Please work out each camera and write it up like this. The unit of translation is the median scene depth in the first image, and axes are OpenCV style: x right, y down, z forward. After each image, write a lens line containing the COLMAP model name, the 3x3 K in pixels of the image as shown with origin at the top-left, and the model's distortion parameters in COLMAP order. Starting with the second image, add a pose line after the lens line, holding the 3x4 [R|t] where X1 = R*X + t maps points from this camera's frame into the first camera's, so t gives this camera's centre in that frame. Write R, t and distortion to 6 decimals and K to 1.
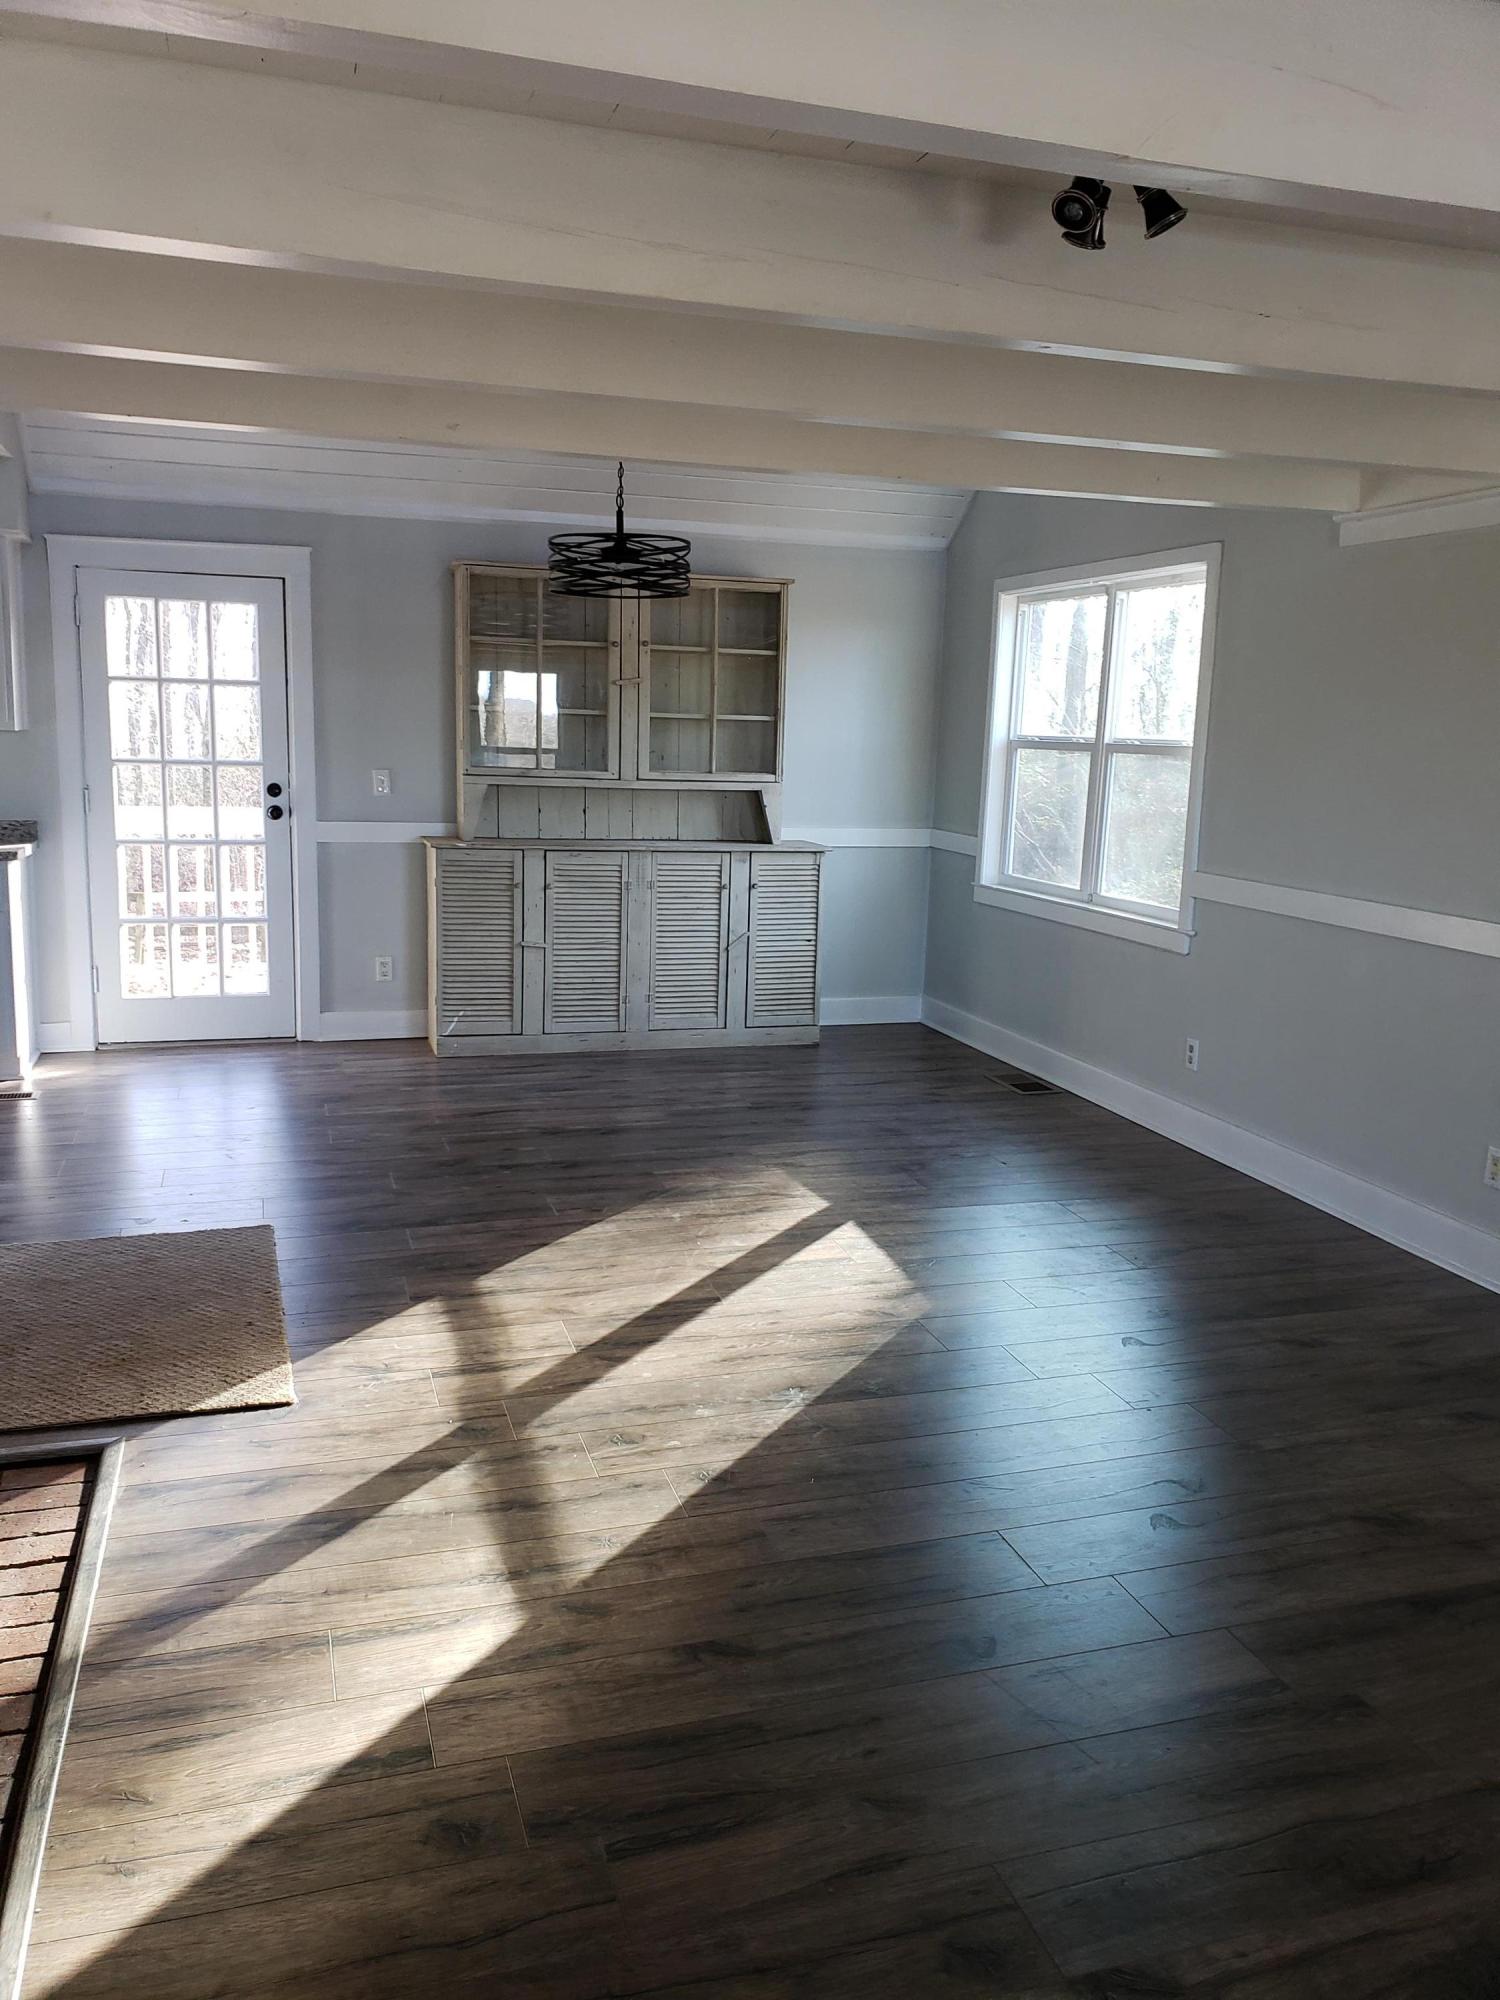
lens RADIAL K [[1568.9, 0, 750.0], [0, 1568.9, 1000.0], [0, 0, 1]] dist [0.026854, -0.010537]
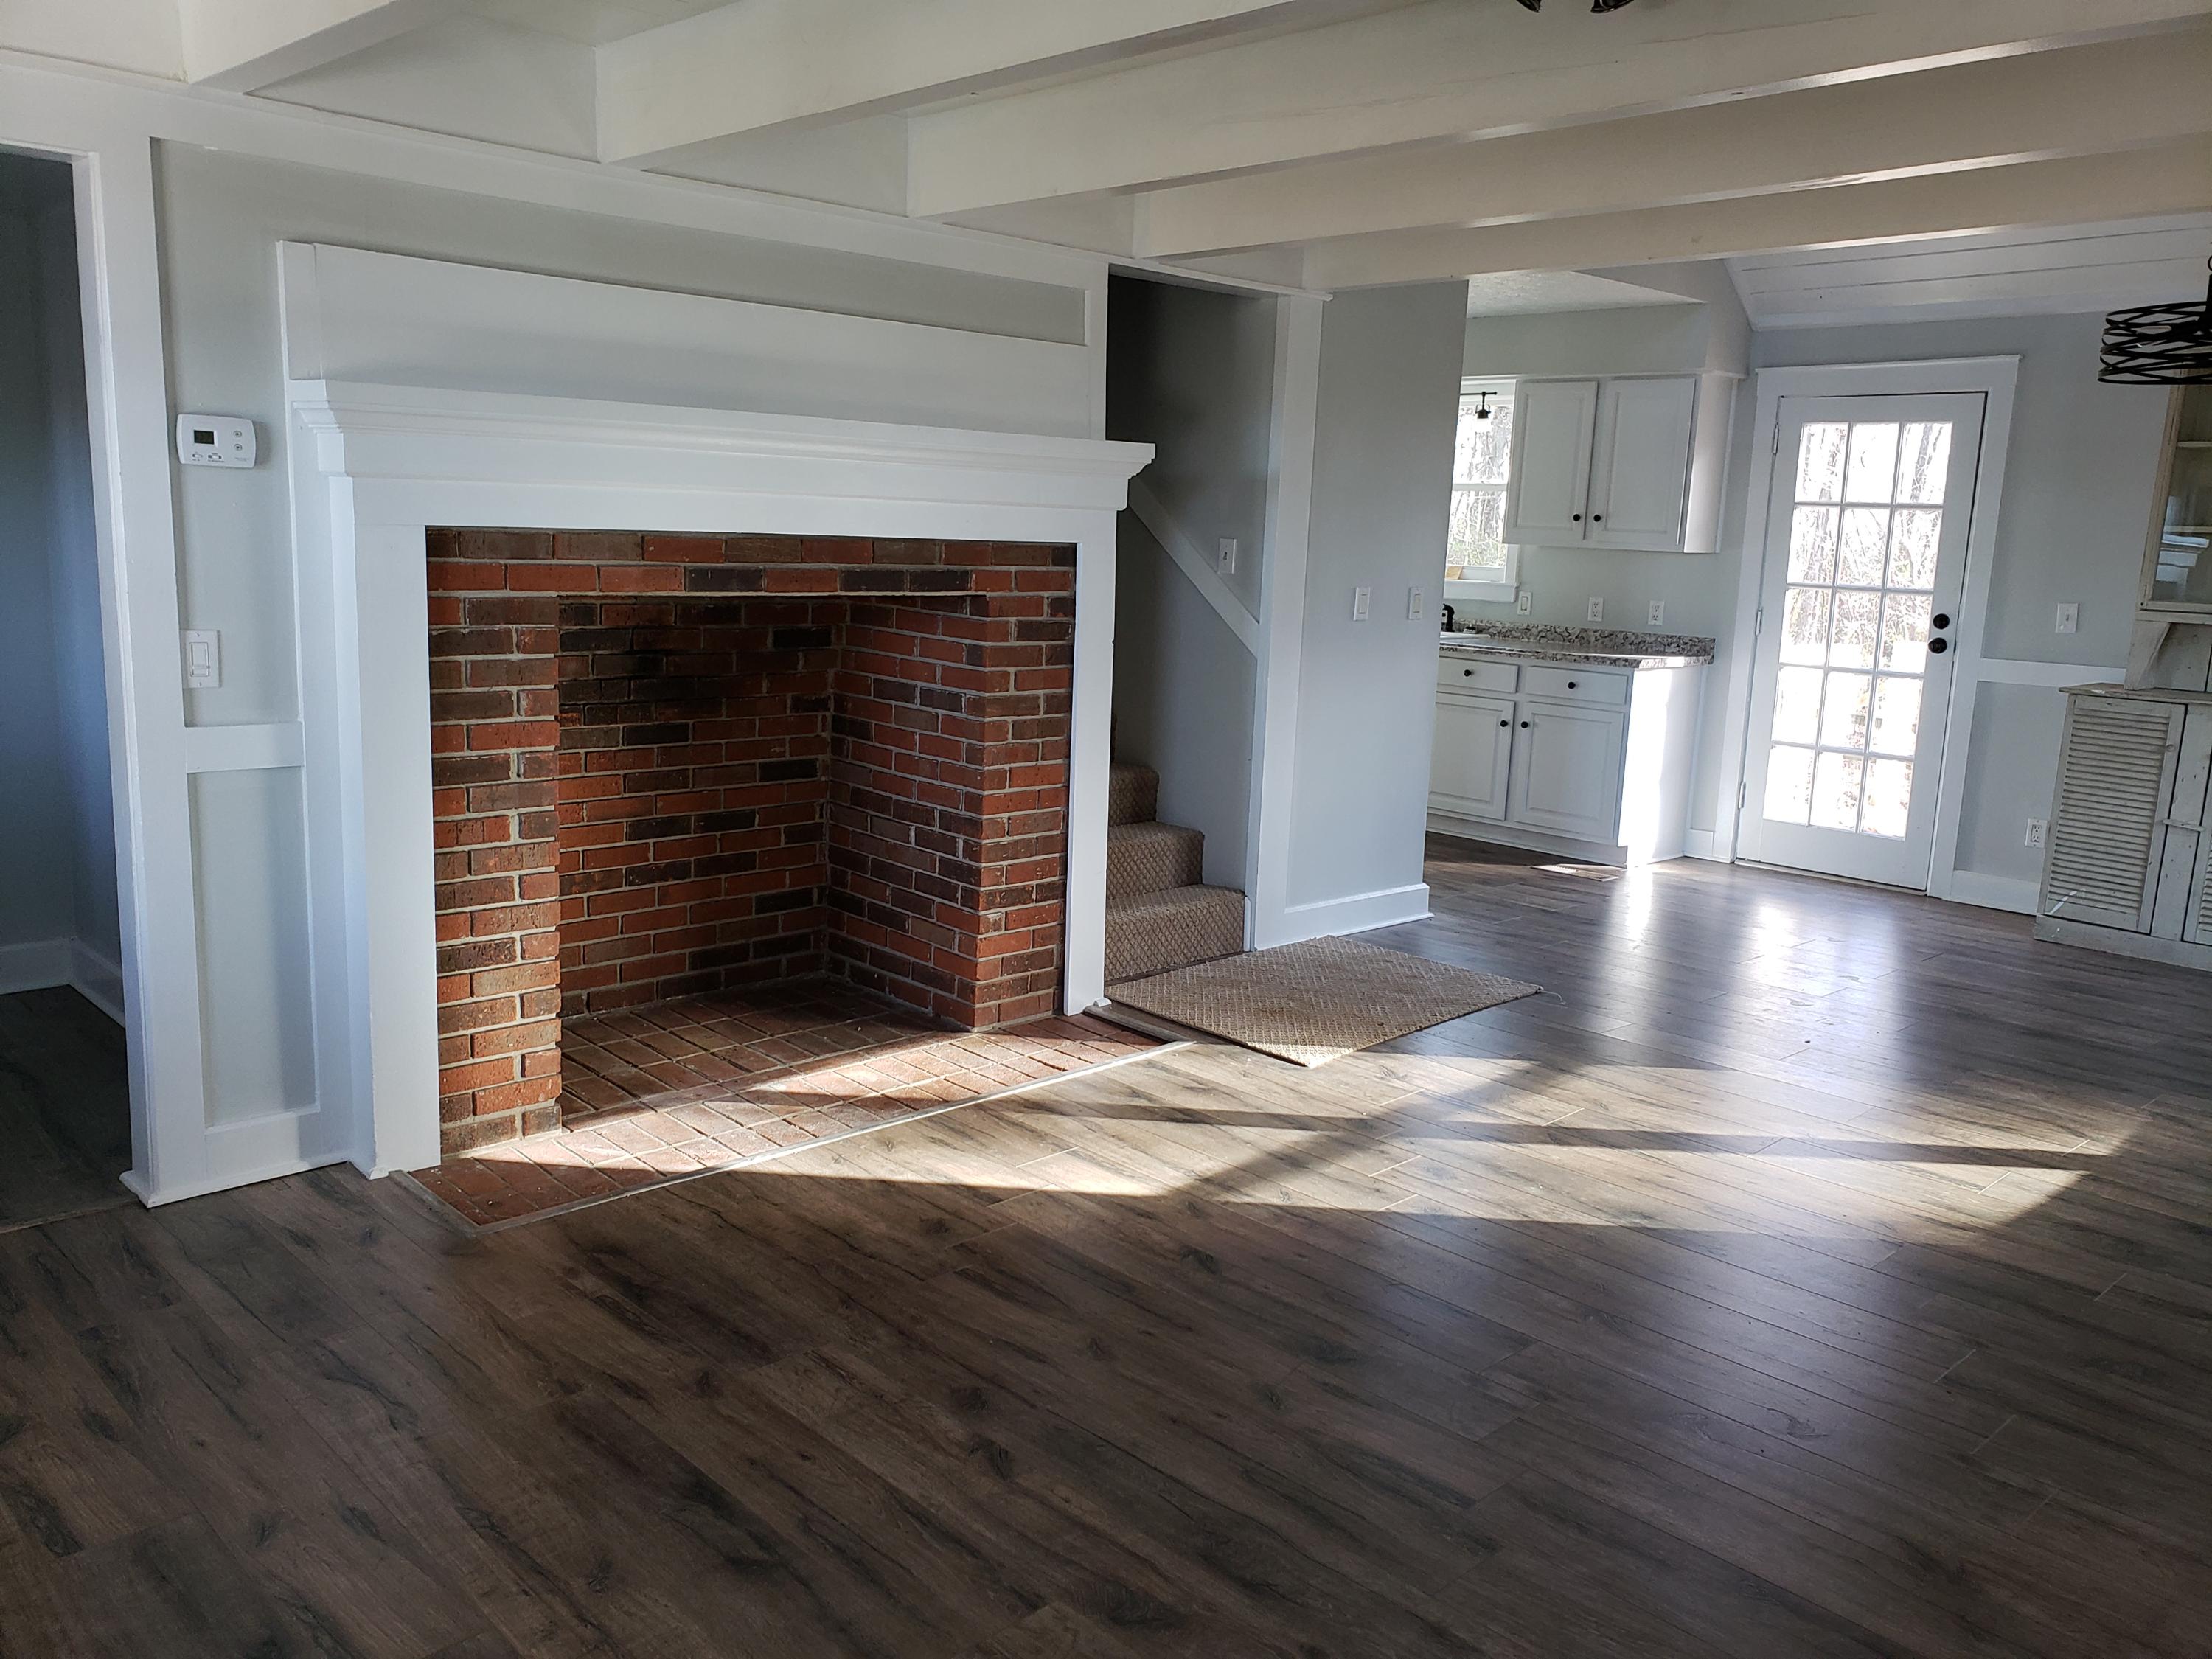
lens RADIAL K [[1744.0, 0, 1106.0], [0, 1744.0, 829.5], [0, 0, 1]] dist [0.073657, -0.004977]
pose [[0.439483, 0.152449, -0.885220, 0.588566], [-0.185449, 0.979660, 0.076643, -0.002735], [0.878899, 0.130480, 0.458815, 0.142340]]
